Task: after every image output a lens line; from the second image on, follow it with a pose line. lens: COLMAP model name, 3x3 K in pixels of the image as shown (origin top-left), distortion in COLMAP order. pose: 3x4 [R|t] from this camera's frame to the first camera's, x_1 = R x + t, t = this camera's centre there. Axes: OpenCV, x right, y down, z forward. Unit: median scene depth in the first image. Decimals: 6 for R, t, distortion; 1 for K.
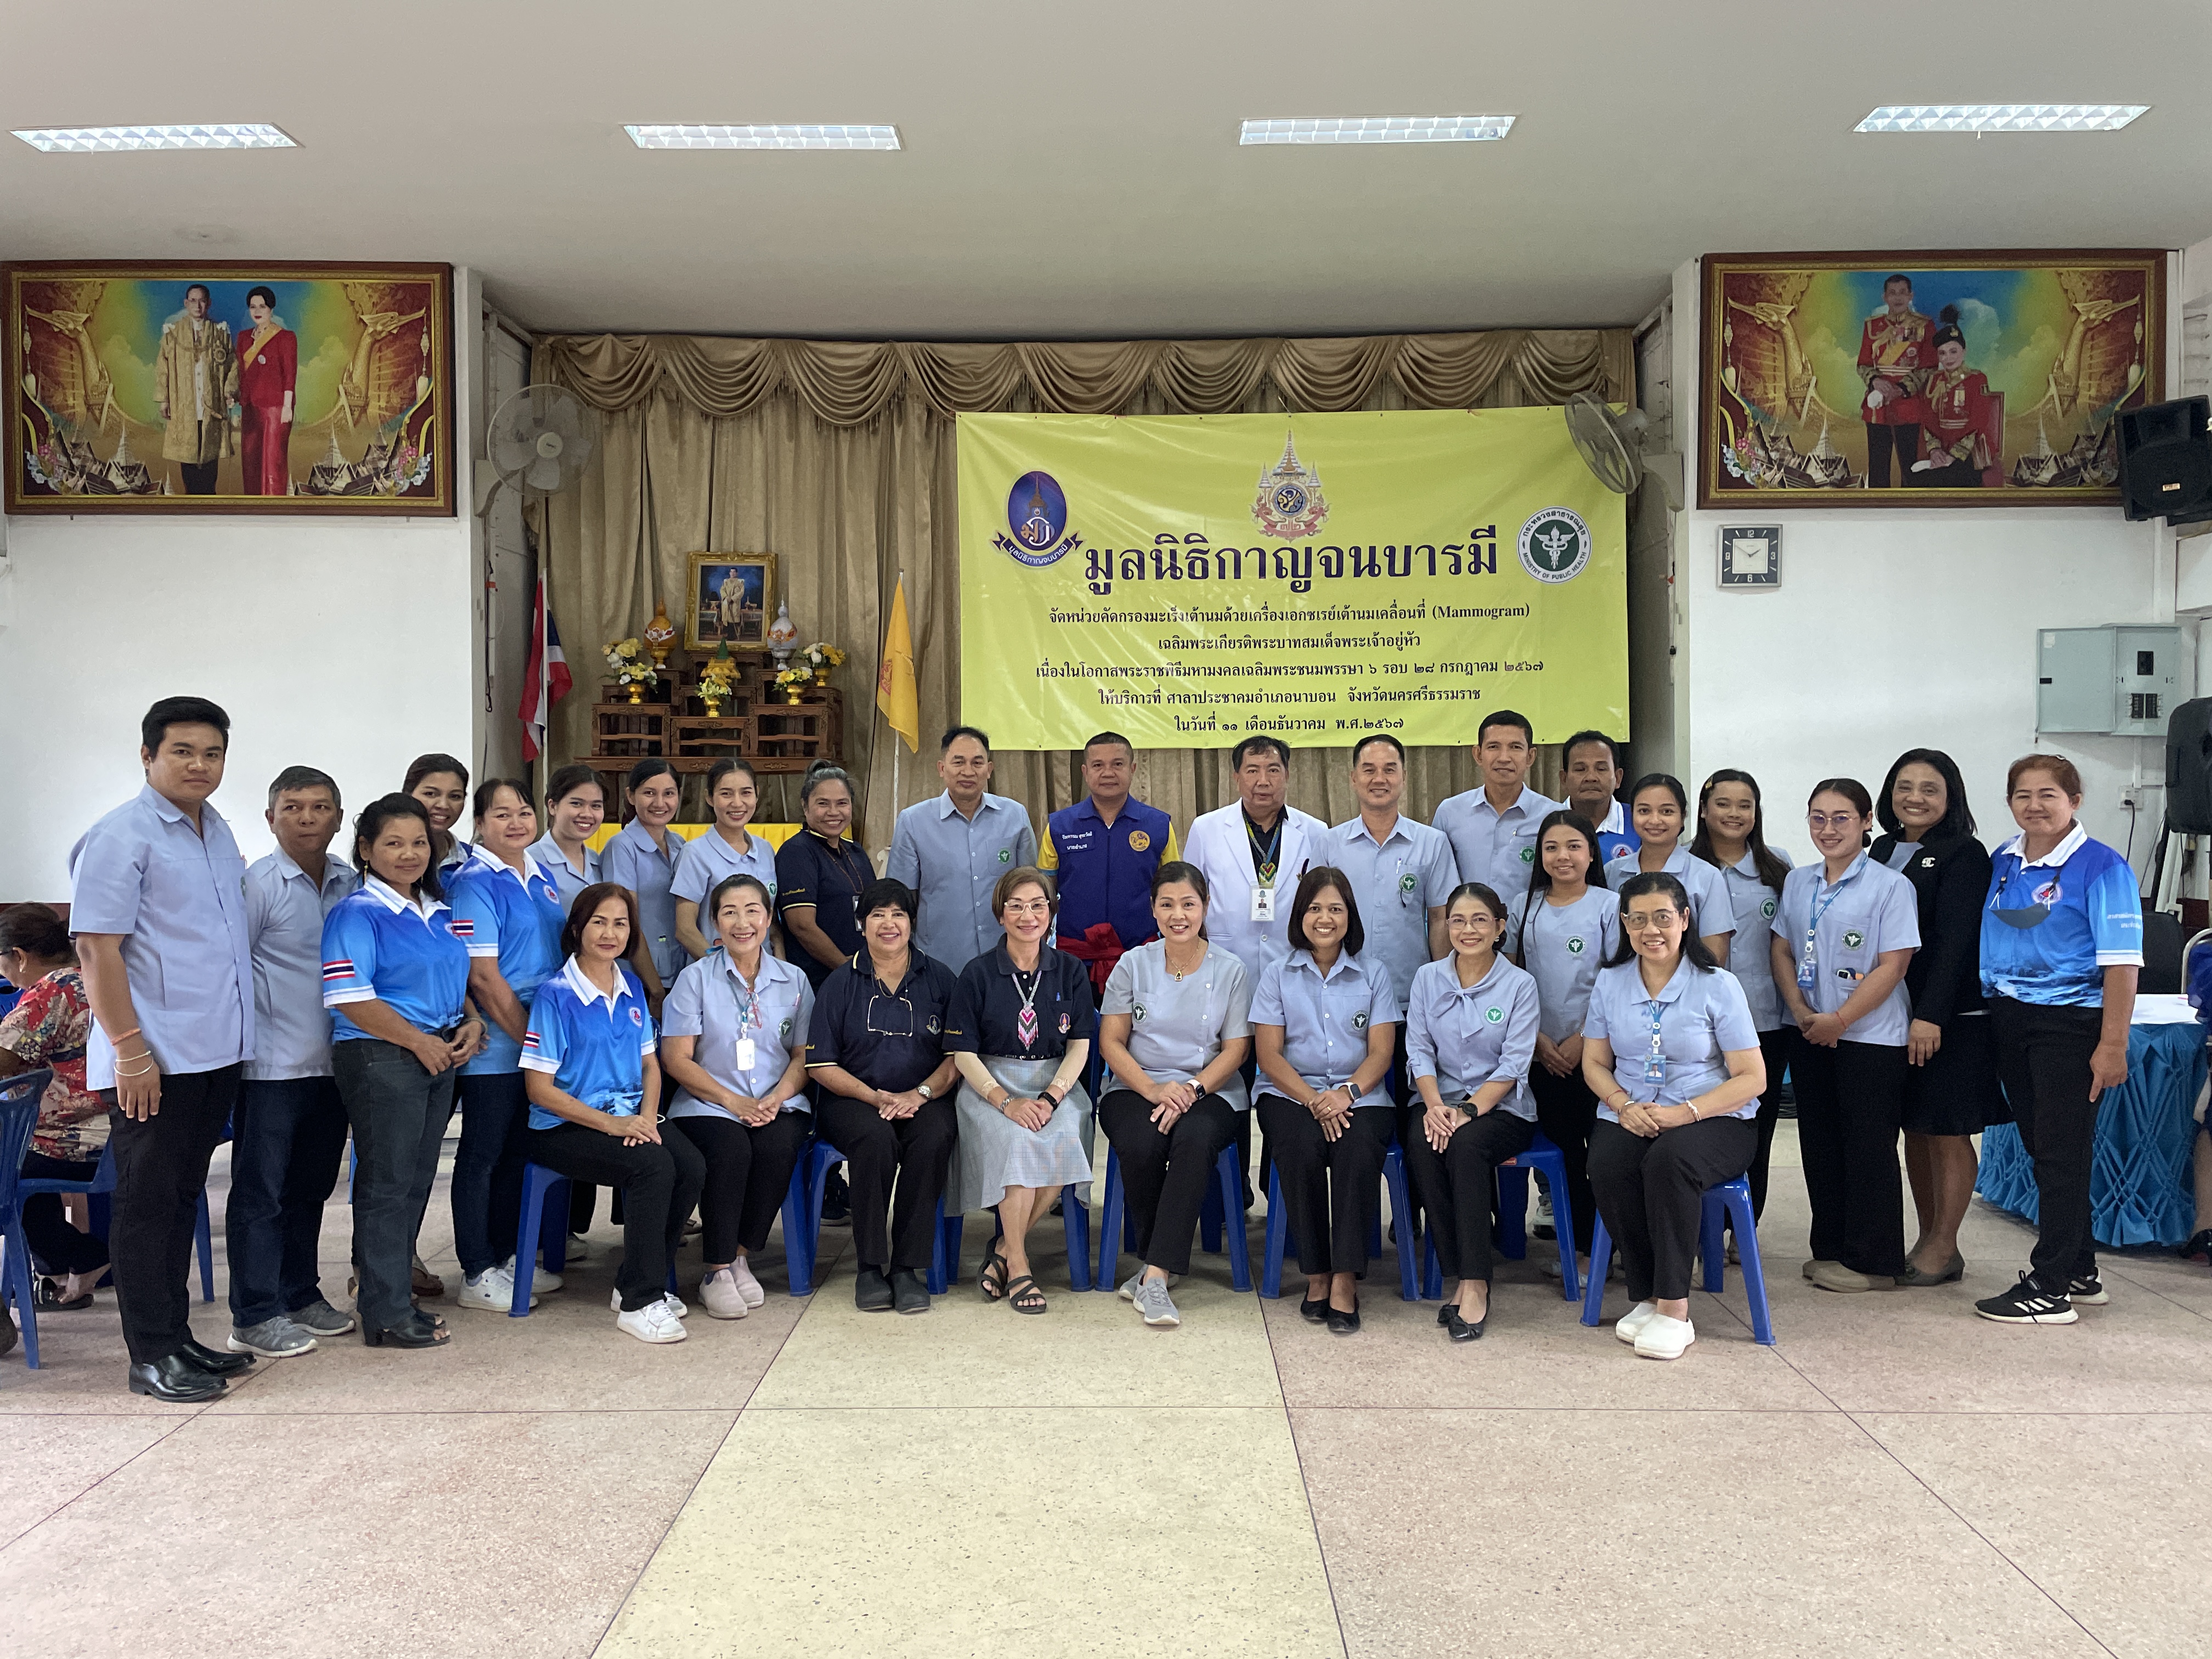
lens RADIAL K [[1669.2, 0, 1097.4], [0, 1669.2, 807.7], [0, 0, 1]] dist [0.103342, -0.127216]
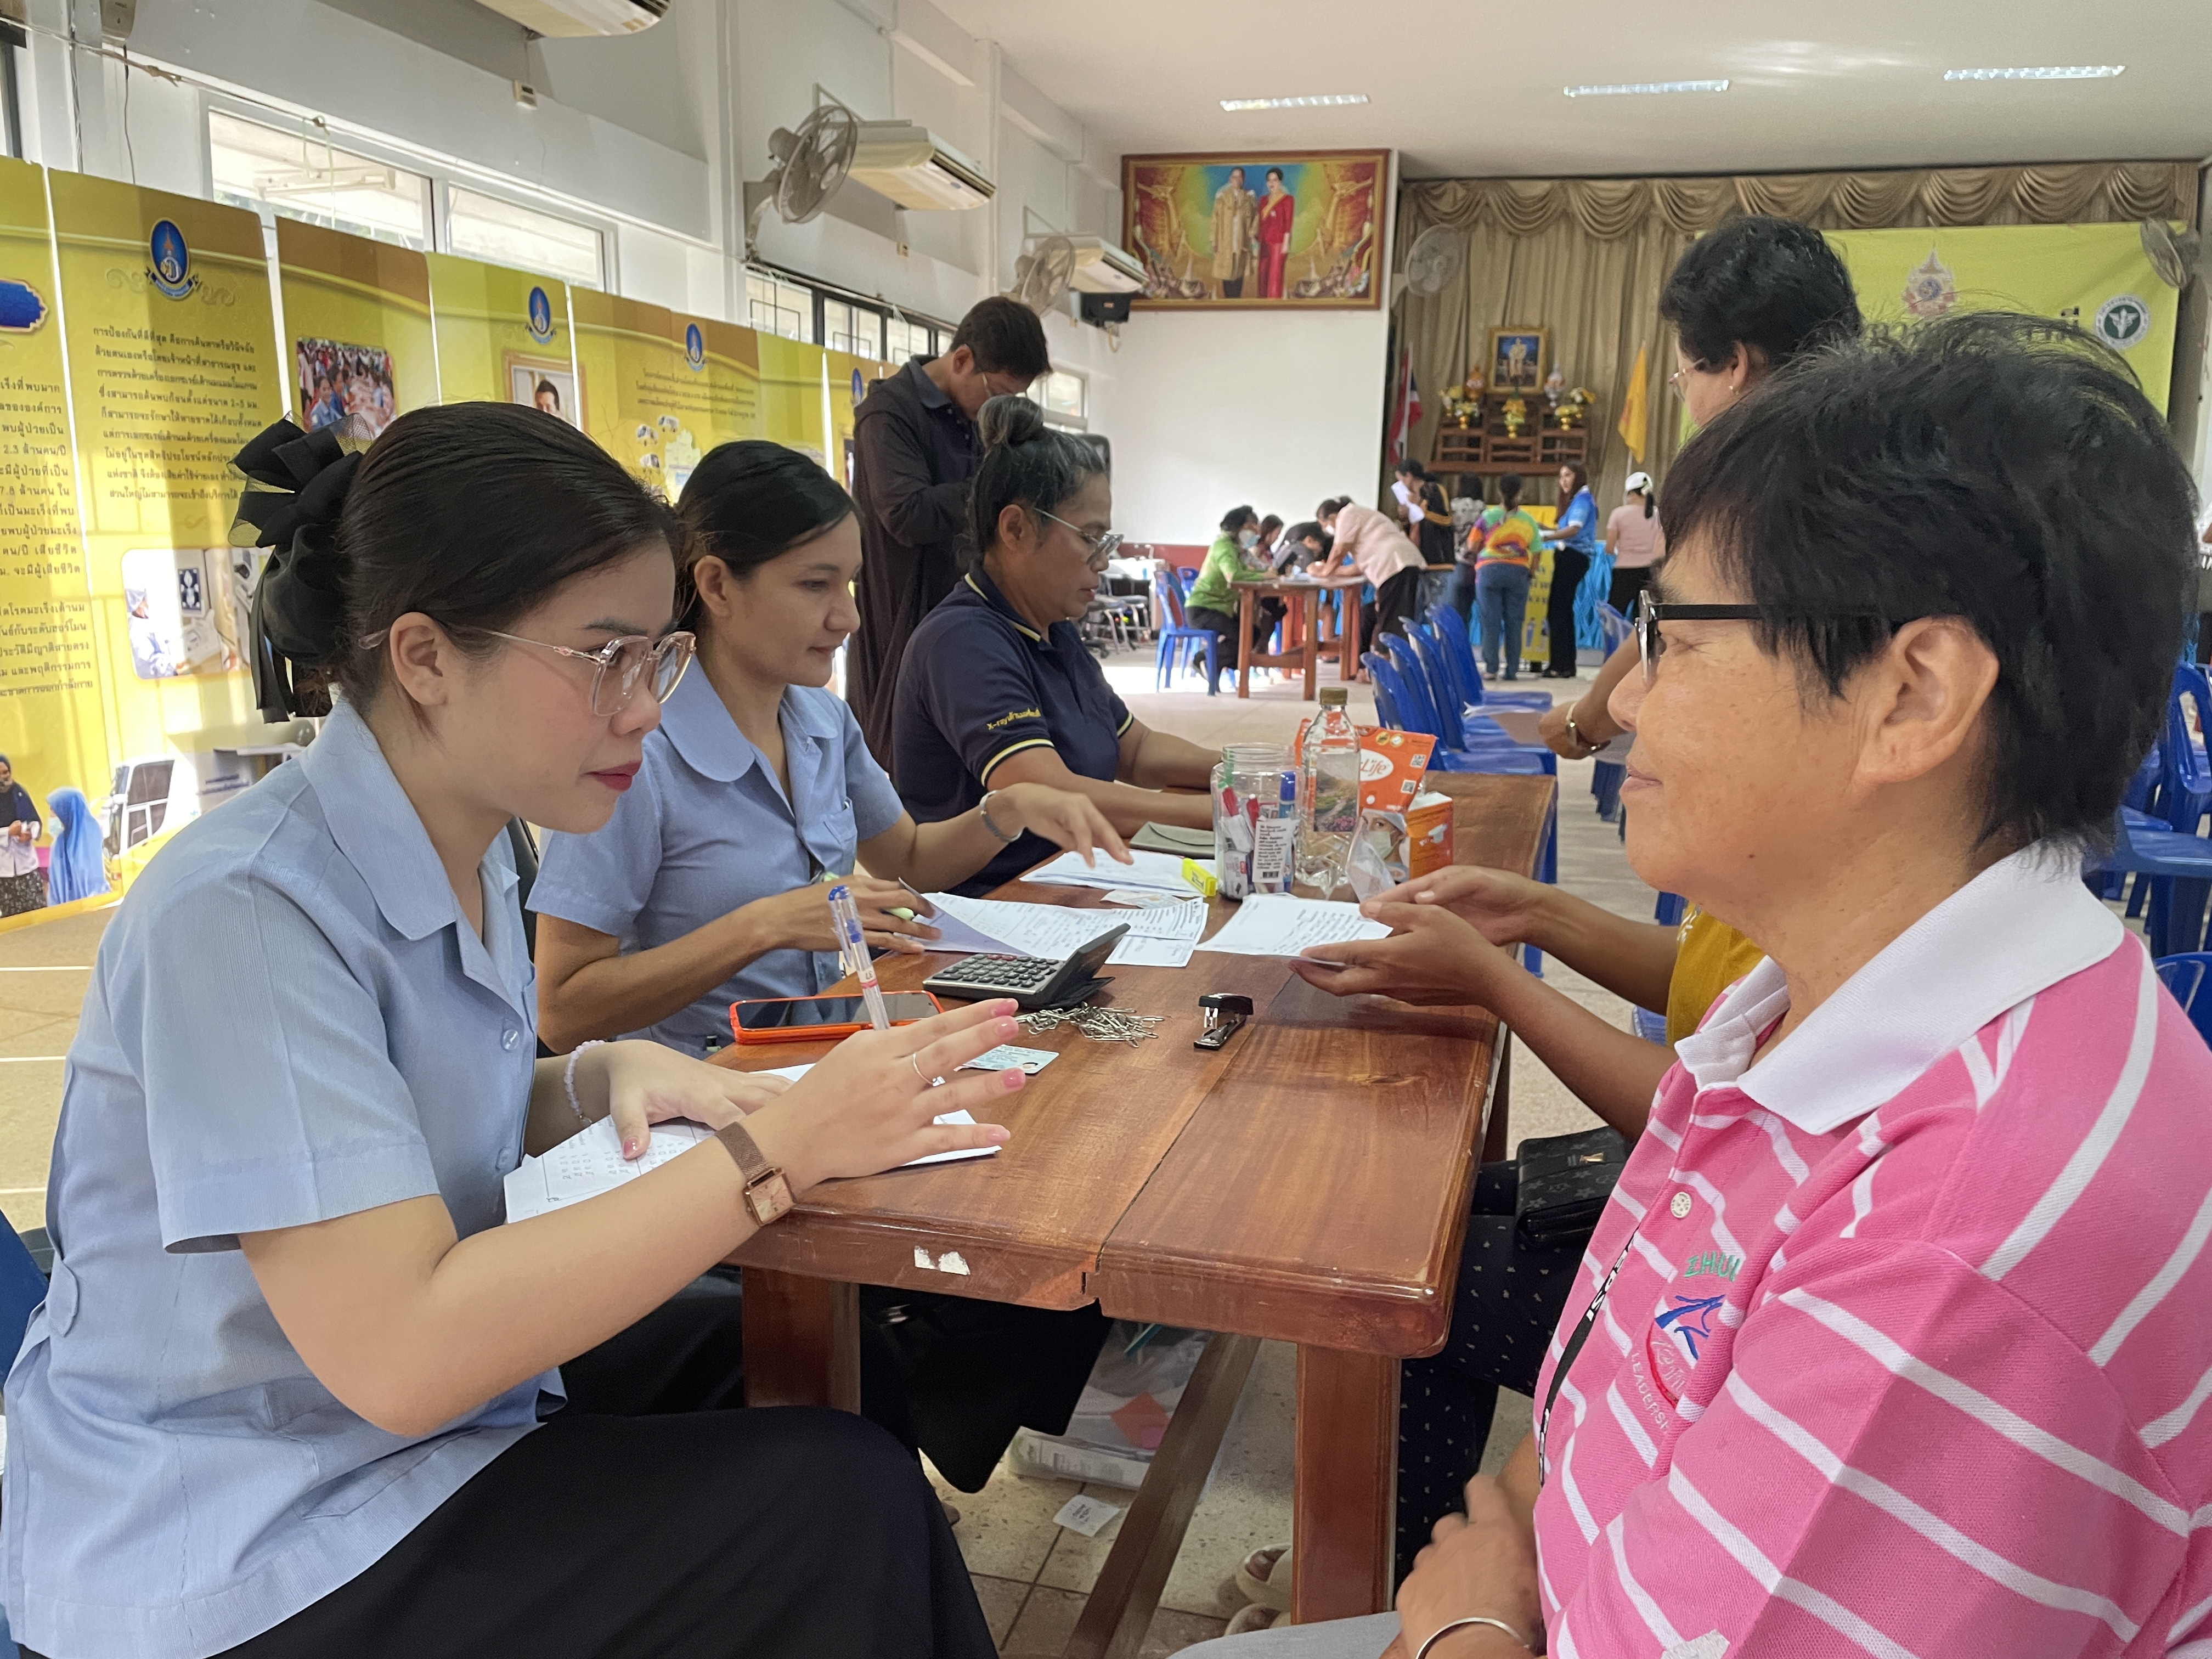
lens RADIAL K [[1682.2, 0, 1116.4], [0, 1682.2, 843.3], [0, 0, 1]] dist [0.070653, -0.082907]
pose [[0.970232, 0.070696, -0.231629, -0.196953], [-0.030325, 0.984380, 0.173423, 0.057619], [0.240272, -0.161236, 0.957221, -0.688728]]
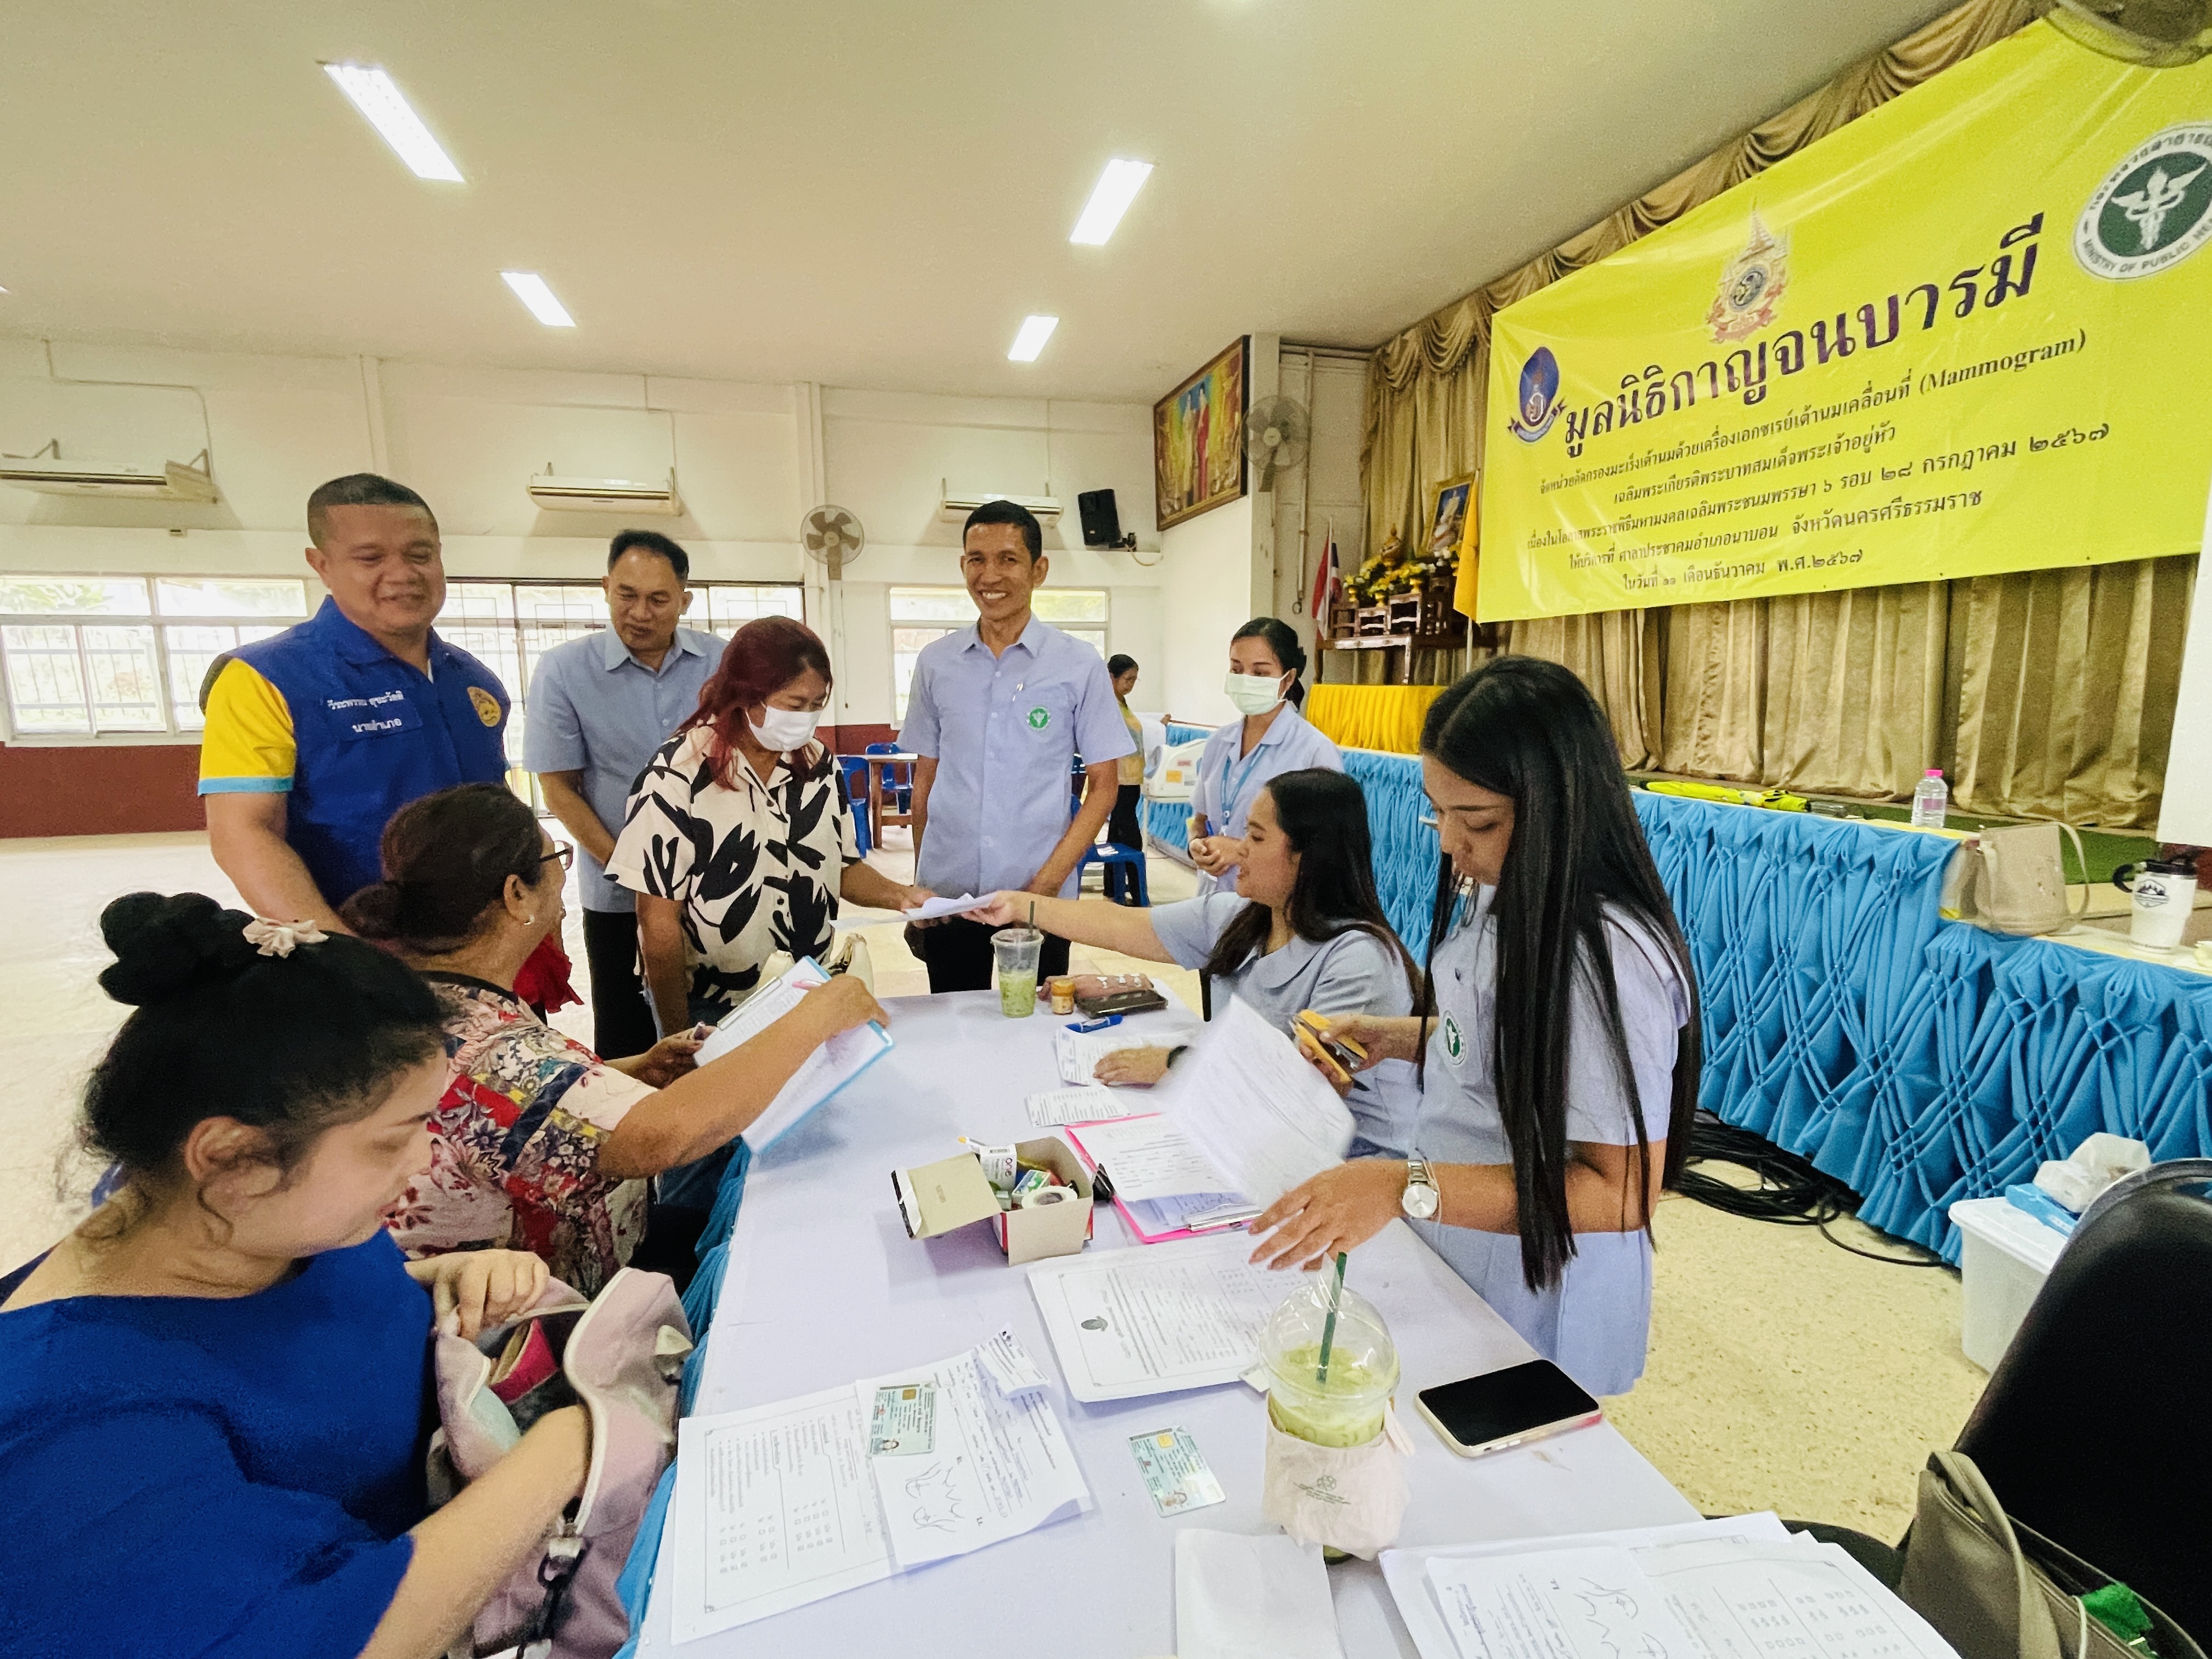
lens RADIAL K [[993.4, 0, 1105.6], [0, 993.4, 830.9], [0, 0, 1]] dist [-0.006936, 0.000652]
pose [[0.271111, 0.148941, -0.950955, 0.523114], [-0.009981, 0.988338, 0.151950, 0.006217], [0.962496, -0.031704, 0.269436, 0.562773]]
